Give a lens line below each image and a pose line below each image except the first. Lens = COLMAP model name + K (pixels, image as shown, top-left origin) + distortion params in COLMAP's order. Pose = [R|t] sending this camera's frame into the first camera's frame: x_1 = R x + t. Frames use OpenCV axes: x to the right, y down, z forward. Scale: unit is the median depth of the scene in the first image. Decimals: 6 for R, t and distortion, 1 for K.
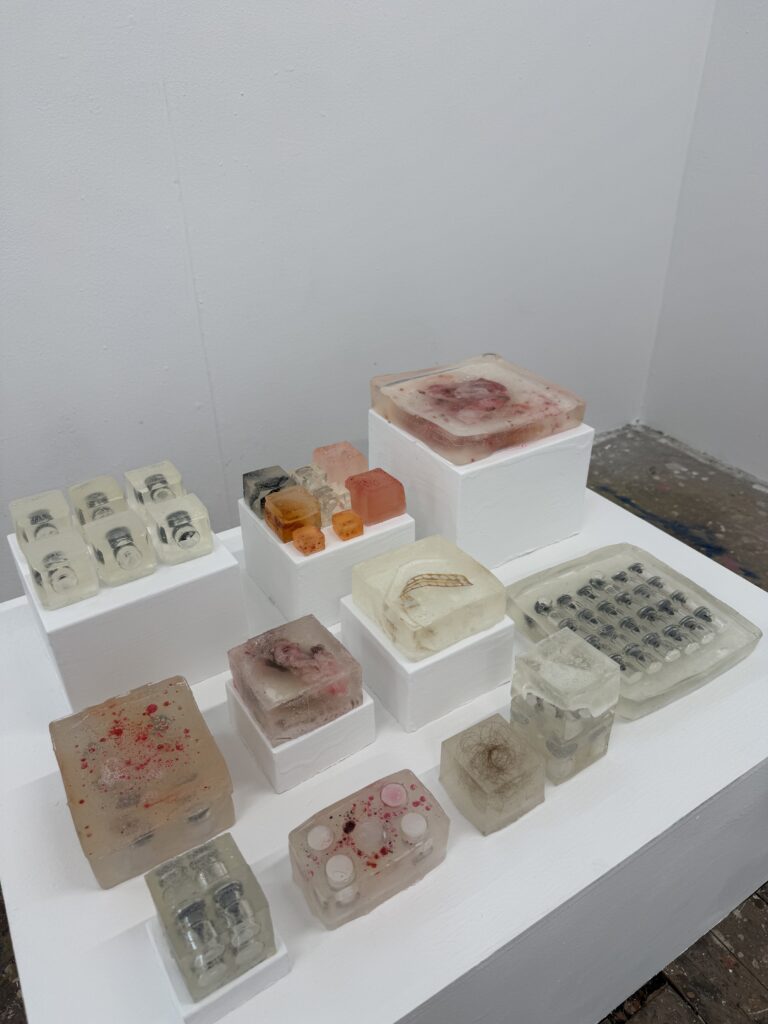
lens RADIAL K [[714.7, 0, 384.0], [0, 714.7, 512.0], [0, 0, 1]] dist [0.001646, -0.060610]
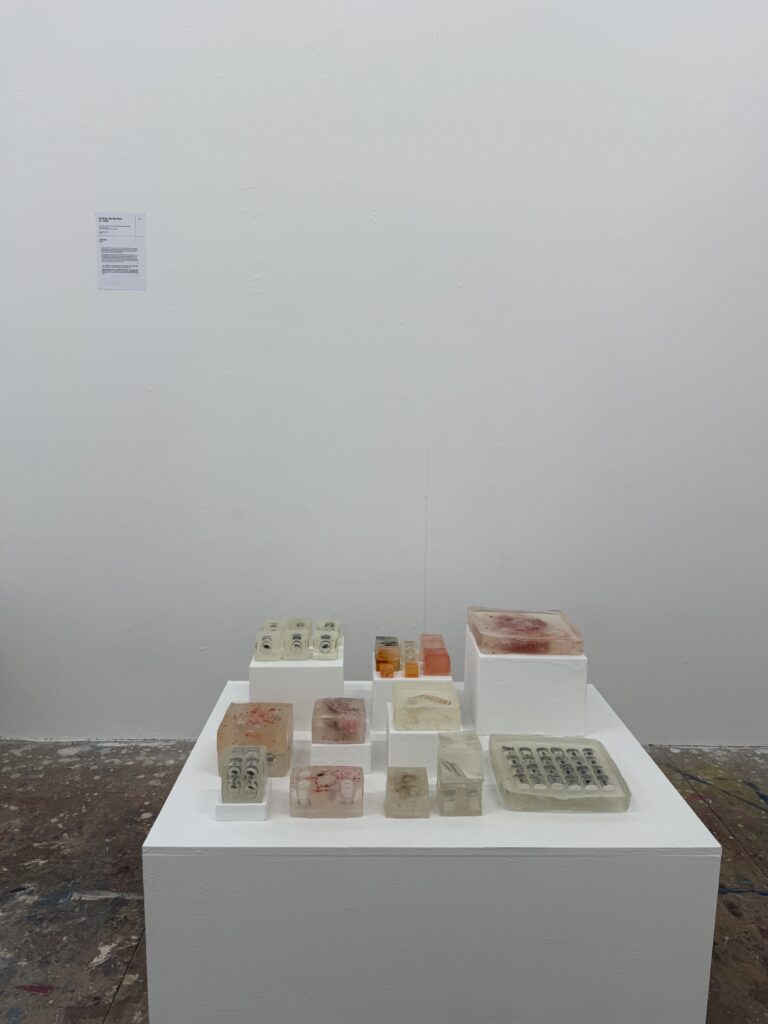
lens RADIAL K [[721.6, 0, 384.0], [0, 721.6, 512.0], [0, 0, 1]] dist [0.000959, 0.000575]
pose [[0.853830, 0.101277, -0.510605, 0.757805], [-0.299494, 0.897861, -0.322722, 0.261536], [0.425768, 0.428473, 0.796952, -0.625986]]
